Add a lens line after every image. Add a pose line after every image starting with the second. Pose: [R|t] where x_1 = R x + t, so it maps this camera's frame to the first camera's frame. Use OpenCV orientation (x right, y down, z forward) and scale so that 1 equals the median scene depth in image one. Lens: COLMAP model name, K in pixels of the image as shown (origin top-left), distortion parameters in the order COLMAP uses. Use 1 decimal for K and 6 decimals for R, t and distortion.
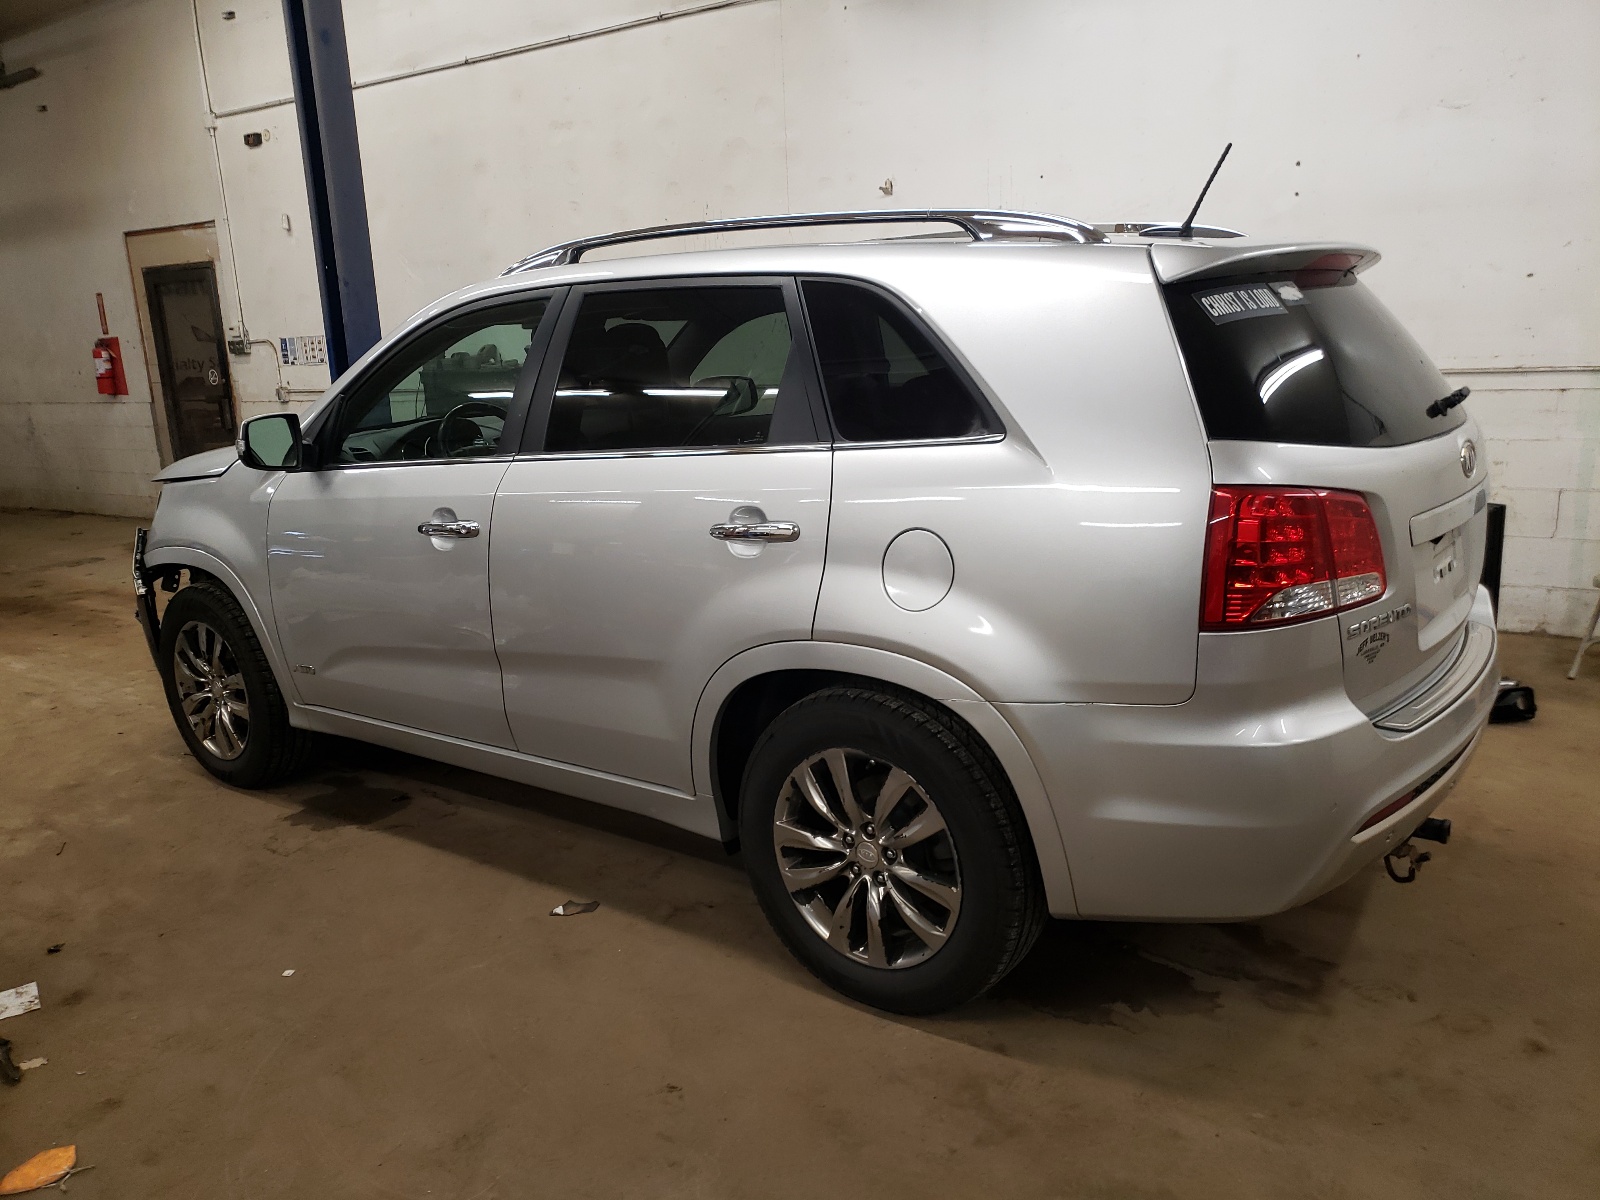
lens RADIAL K [[1255.9, 0, 800.0], [0, 1255.9, 600.0], [0, 0, 1]] dist [0.006561, -0.004843]
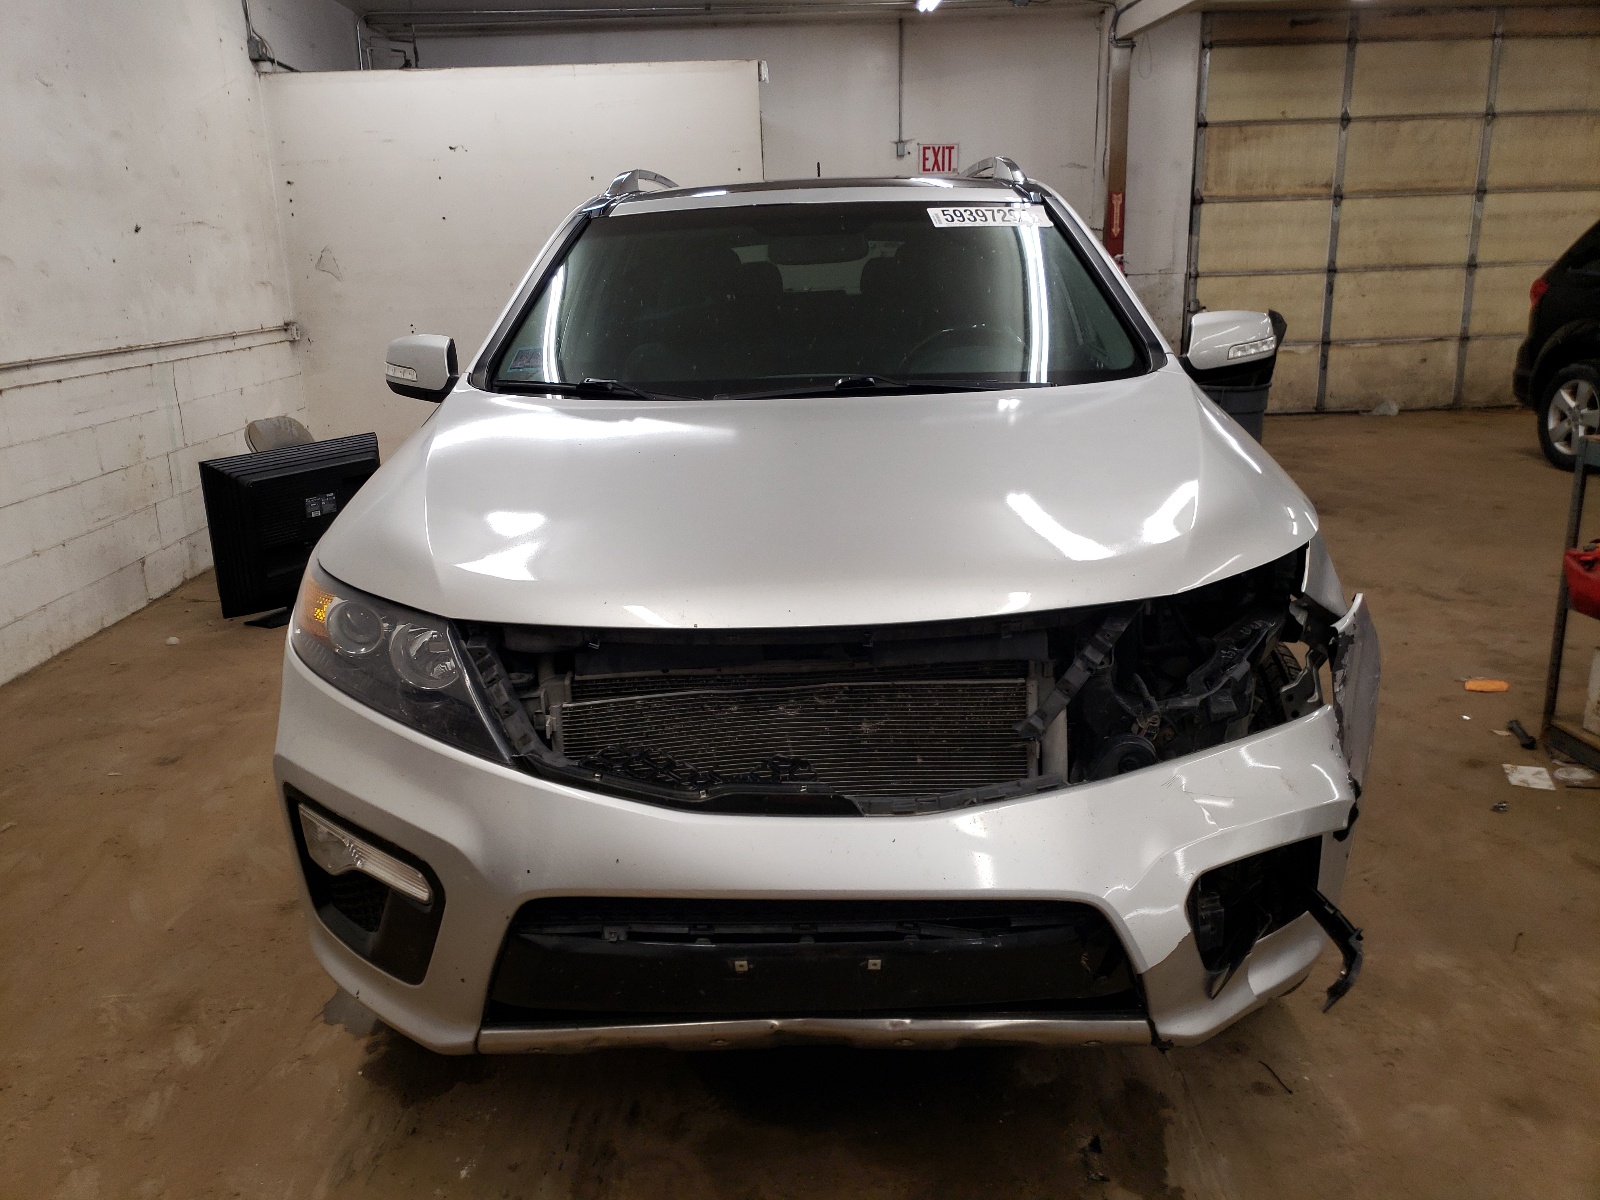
lens RADIAL K [[1255.9, 0, 800.0], [0, 1255.9, 600.0], [0, 0, 1]] dist [0.006561, -0.004843]
pose [[-0.579345, -0.149531, 0.801249, -1.112338], [0.230027, 0.913075, 0.336722, -0.370388], [-0.781951, 0.379387, -0.494589, 1.985910]]
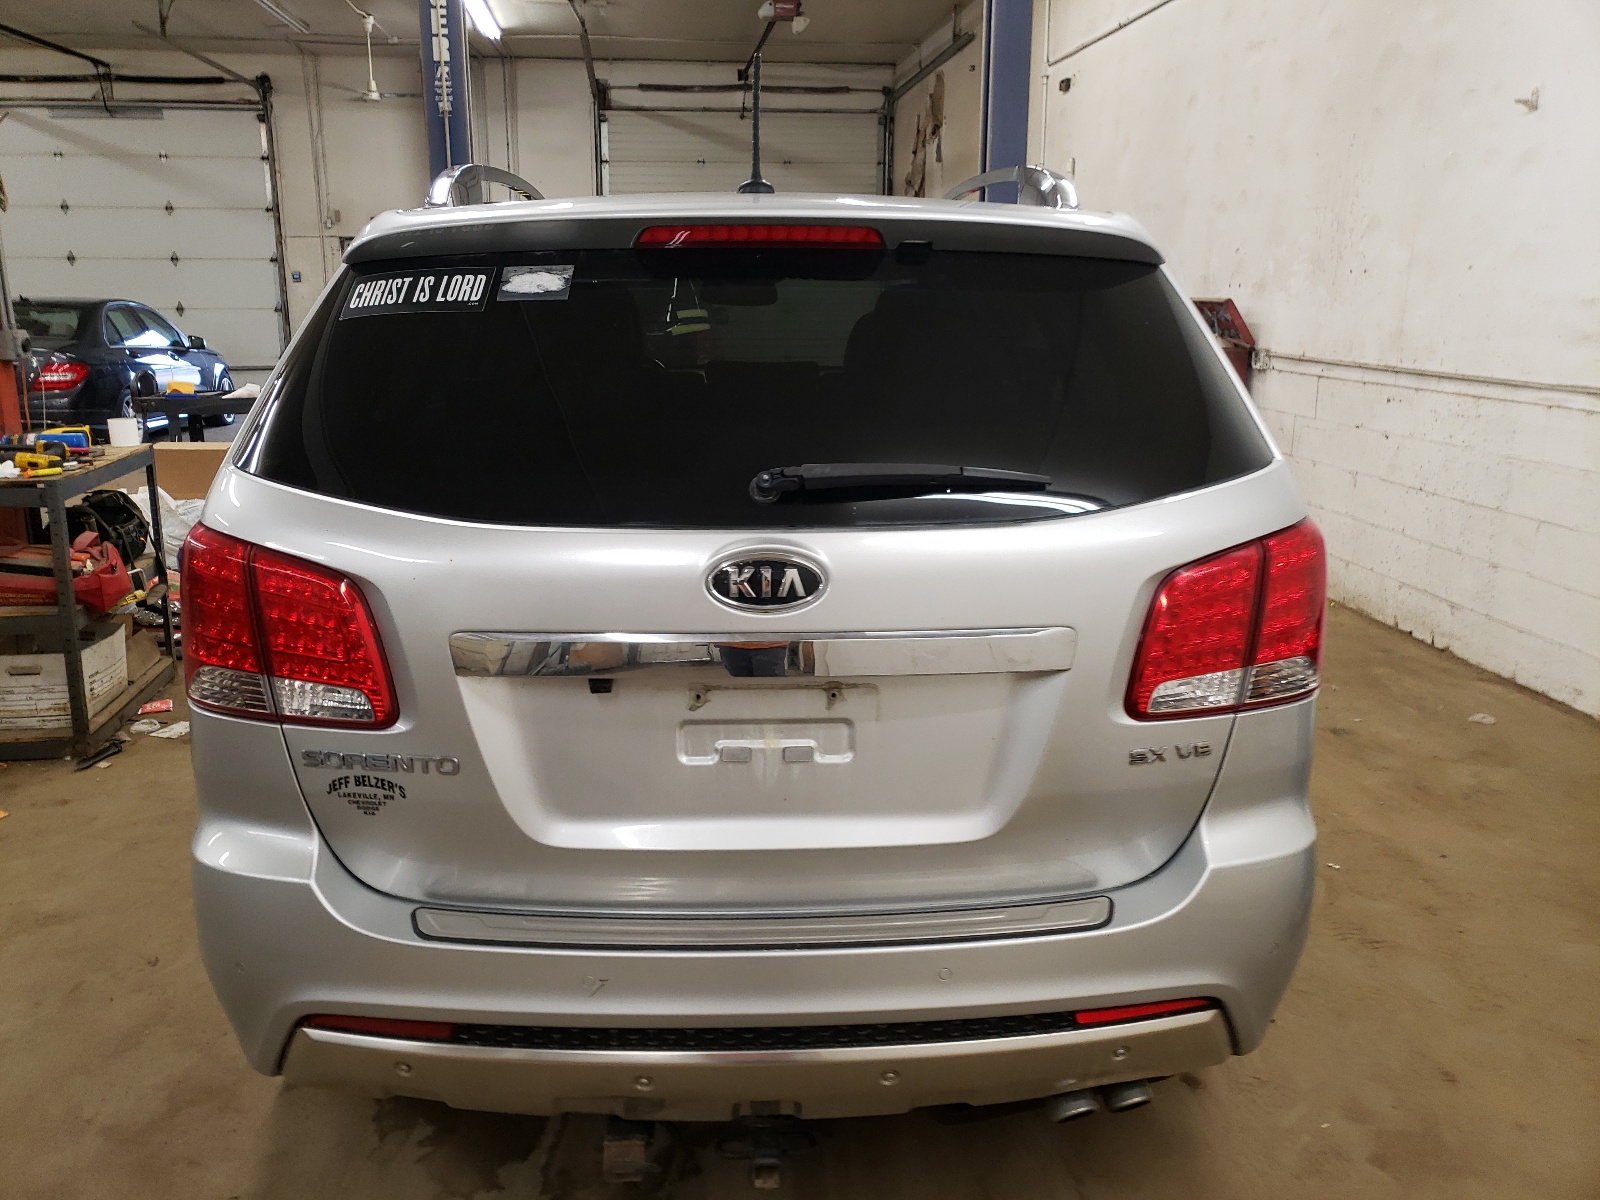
lens RADIAL K [[1238.7, 0, 767.0], [0, 1238.7, 583.1], [0, 0, 1]] dist [0.025392, 0.002295]
pose [[0.638125, 0.225187, -0.736266, 0.809022], [-0.197440, 0.972156, 0.126212, -0.155844], [0.744187, 0.064830, 0.664818, 0.520816]]
